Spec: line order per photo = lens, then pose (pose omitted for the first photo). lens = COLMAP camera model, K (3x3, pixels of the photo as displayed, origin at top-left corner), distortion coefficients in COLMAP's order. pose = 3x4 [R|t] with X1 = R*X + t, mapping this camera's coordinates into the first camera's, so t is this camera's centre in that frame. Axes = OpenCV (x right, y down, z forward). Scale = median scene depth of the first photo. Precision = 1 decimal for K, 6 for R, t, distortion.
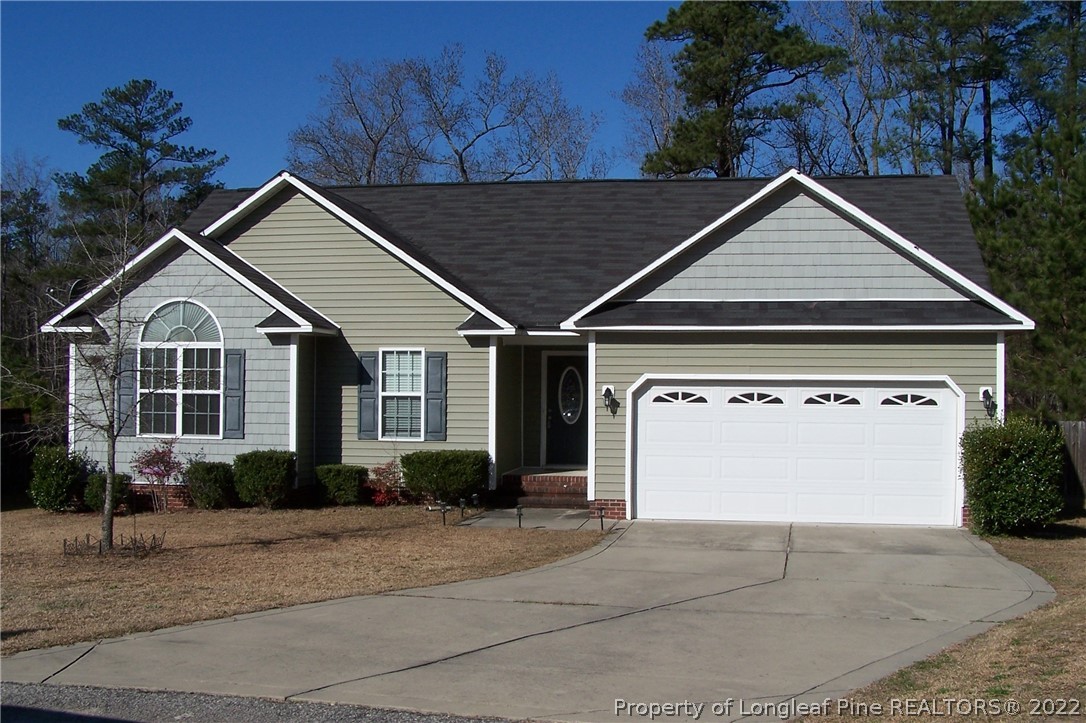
lens RADIAL K [[1221.8, 0, 543.0], [0, 1221.8, 361.5], [0, 0, 1]] dist [-0.201126, 0.233477]
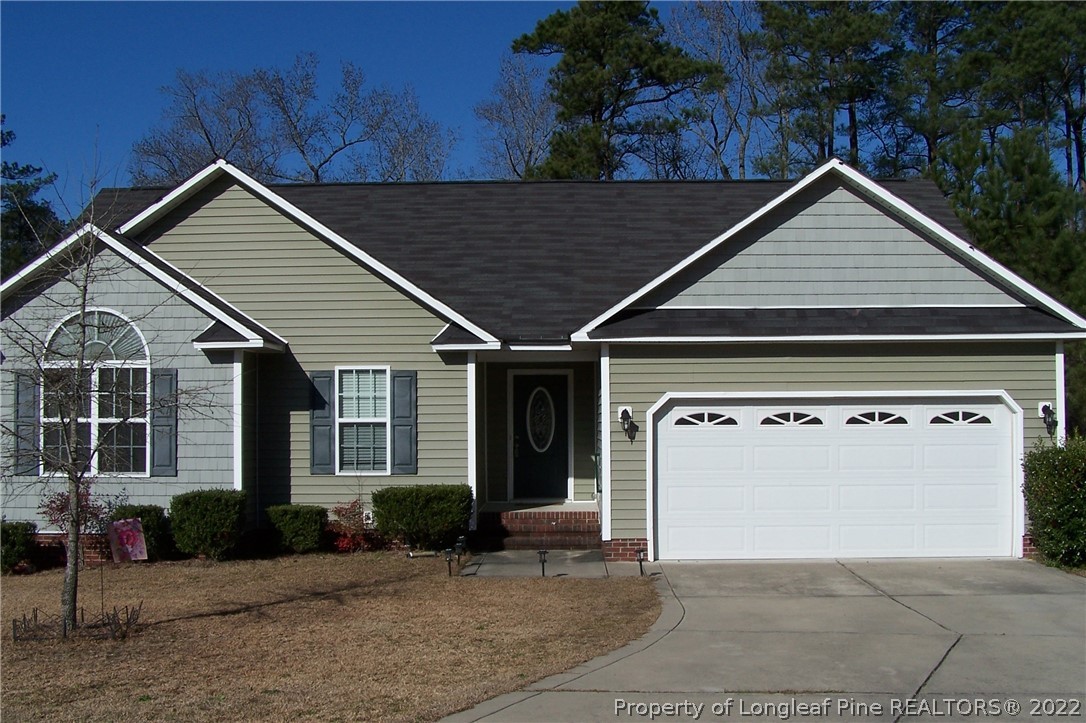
lens RADIAL K [[1221.8, 0, 543.0], [0, 1221.8, 361.5], [0, 0, 1]] dist [-0.201126, 0.233477]
pose [[0.988930, -0.006799, 0.148225, -0.118392], [0.010108, 0.999716, -0.021583, 0.005336], [-0.148036, 0.022842, 0.988718, 0.141280]]
